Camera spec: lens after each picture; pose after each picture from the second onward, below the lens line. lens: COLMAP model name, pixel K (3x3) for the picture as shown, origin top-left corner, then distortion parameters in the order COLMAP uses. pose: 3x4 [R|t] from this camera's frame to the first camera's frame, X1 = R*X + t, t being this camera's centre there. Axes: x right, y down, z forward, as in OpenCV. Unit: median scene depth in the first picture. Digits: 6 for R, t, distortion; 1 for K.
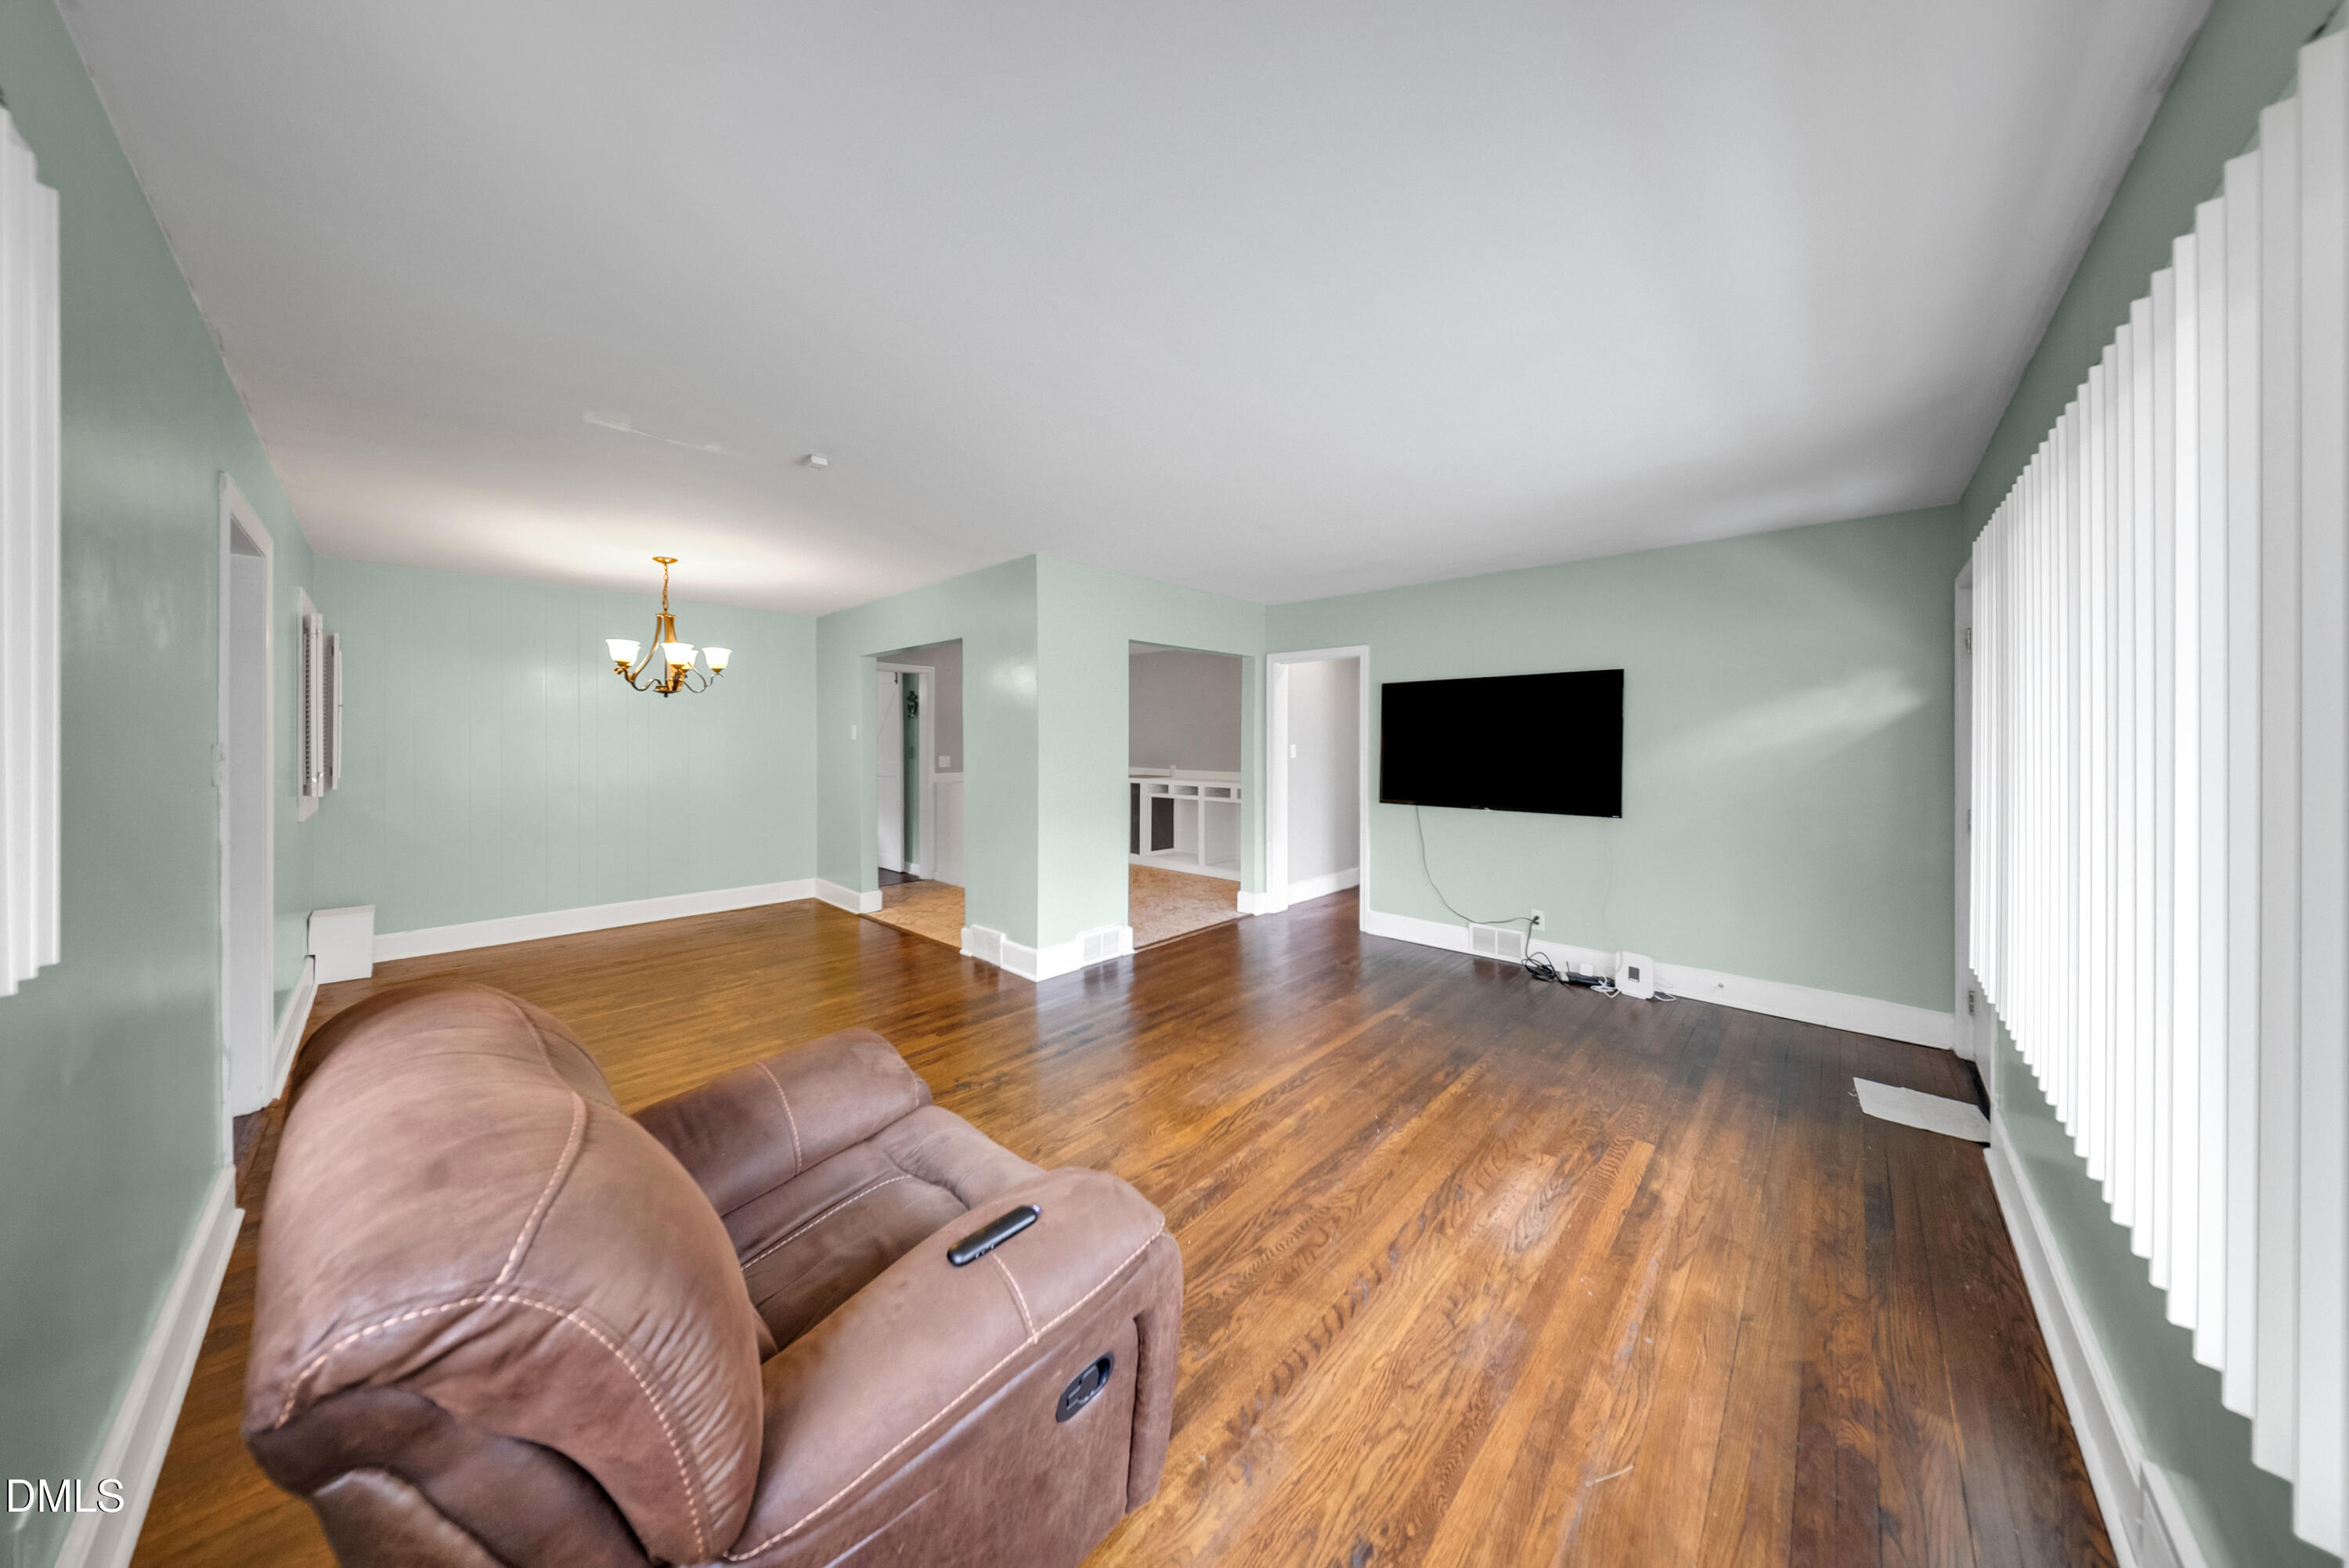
lens RADIAL K [[710.4, 0, 1184.5], [0, 710.4, 747.4], [0, 0, 1]] dist [-0.000647, -0.000051]
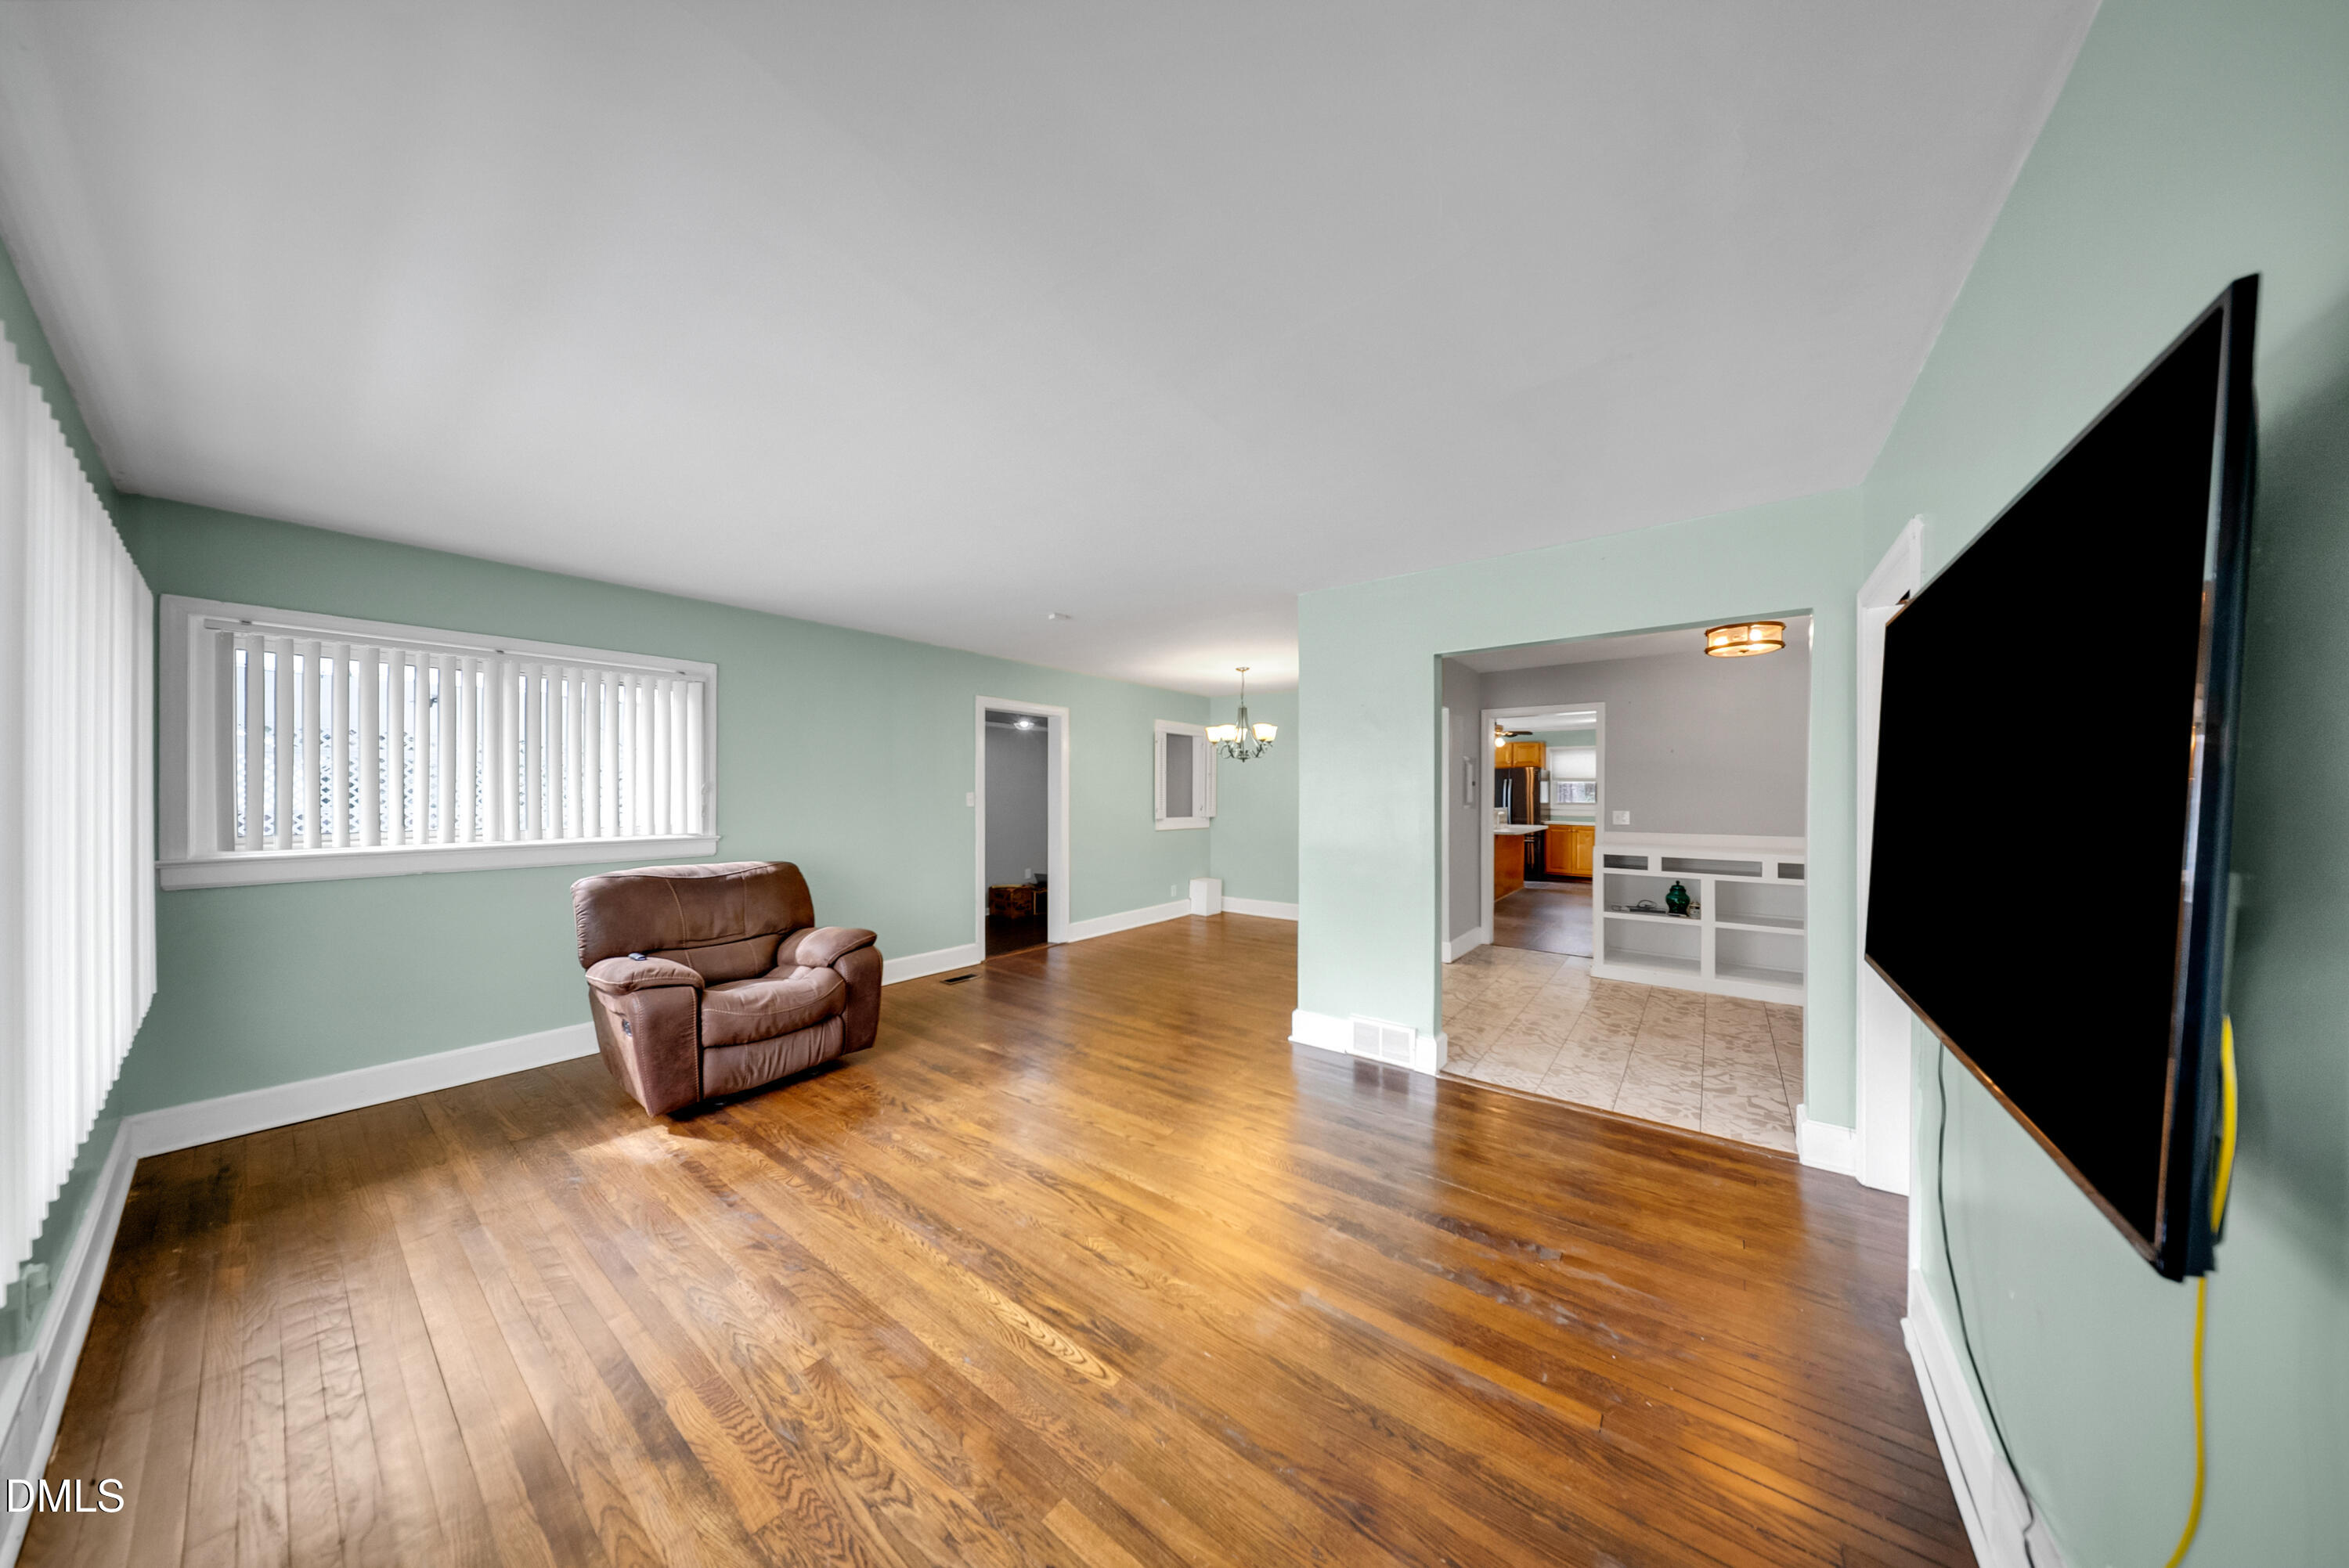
lens RADIAL K [[710.4, 0, 1184.5], [0, 710.4, 747.4], [0, 0, 1]] dist [-0.000647, -0.000051]
pose [[0.095152, -0.064983, -0.993339, 0.680511], [-0.005719, 0.997815, -0.065824, -0.002956], [0.995446, 0.011944, 0.094572, 0.679560]]
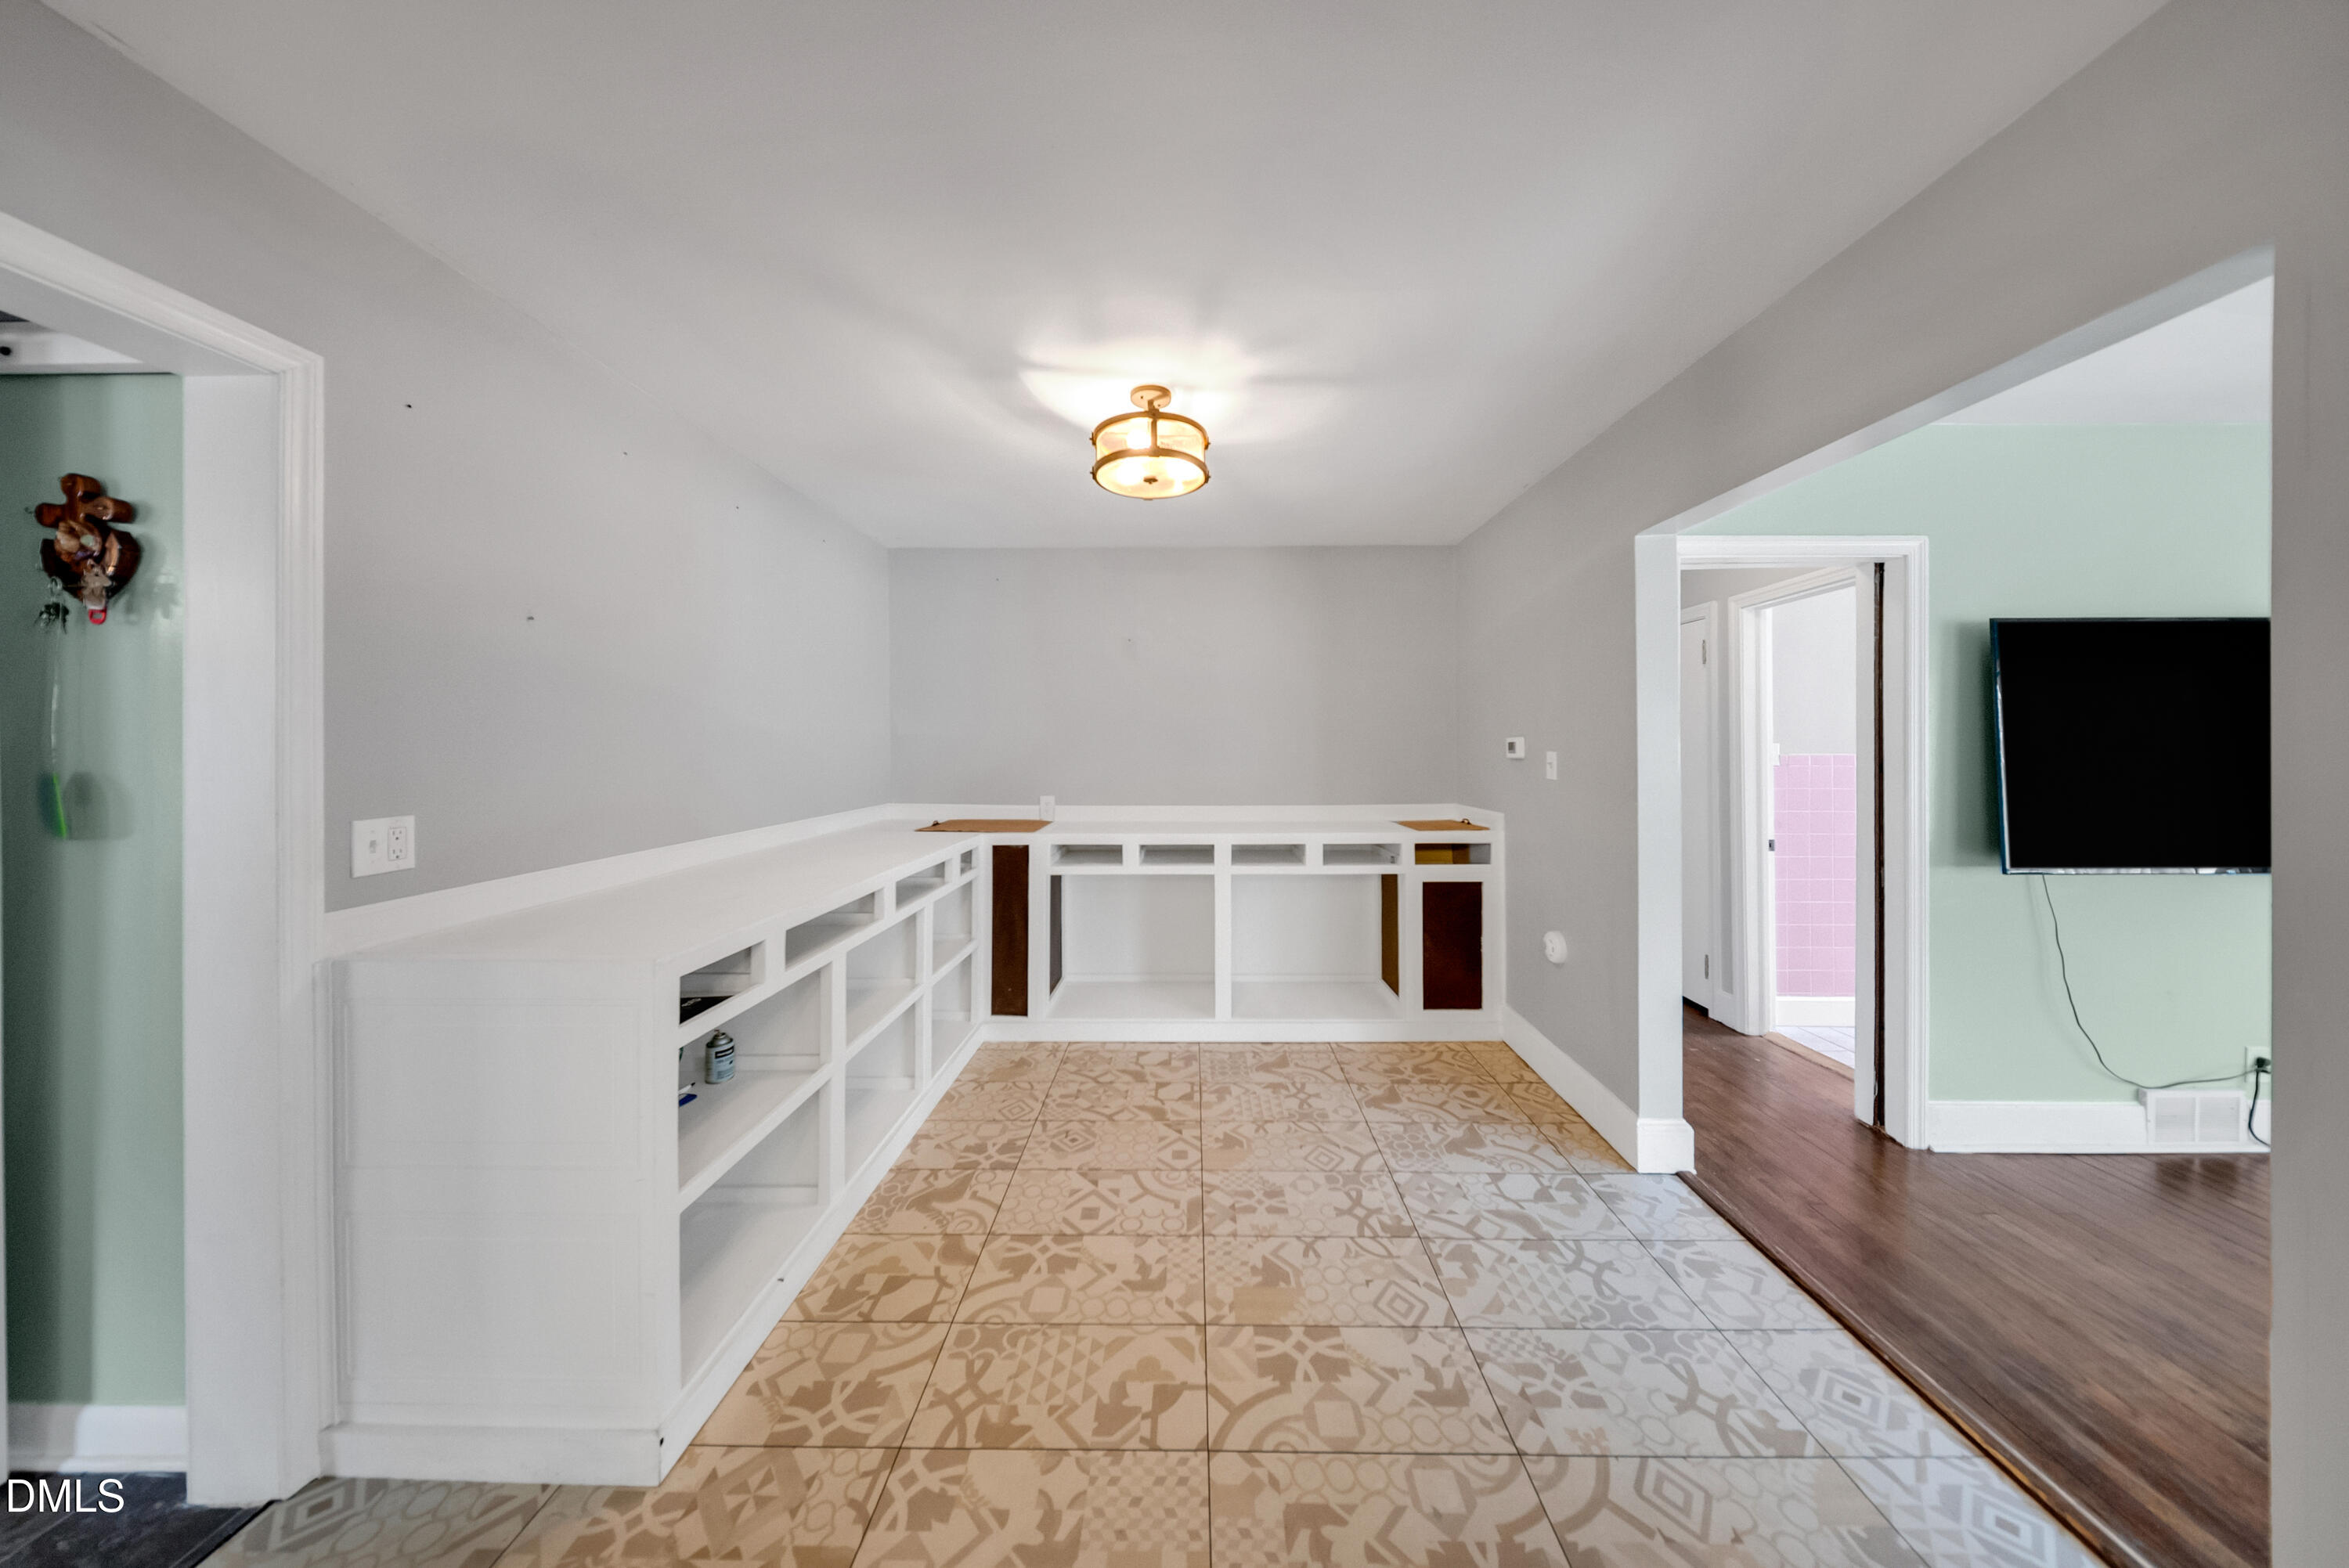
lens RADIAL K [[710.4, 0, 1184.5], [0, 710.4, 747.4], [0, 0, 1]] dist [-0.000647, -0.000051]
pose [[0.752882, -0.003625, 0.658146, -0.470041], [0.009730, 0.999937, -0.005623, -0.005406], [-0.658084, 0.010637, 0.752870, 1.097591]]
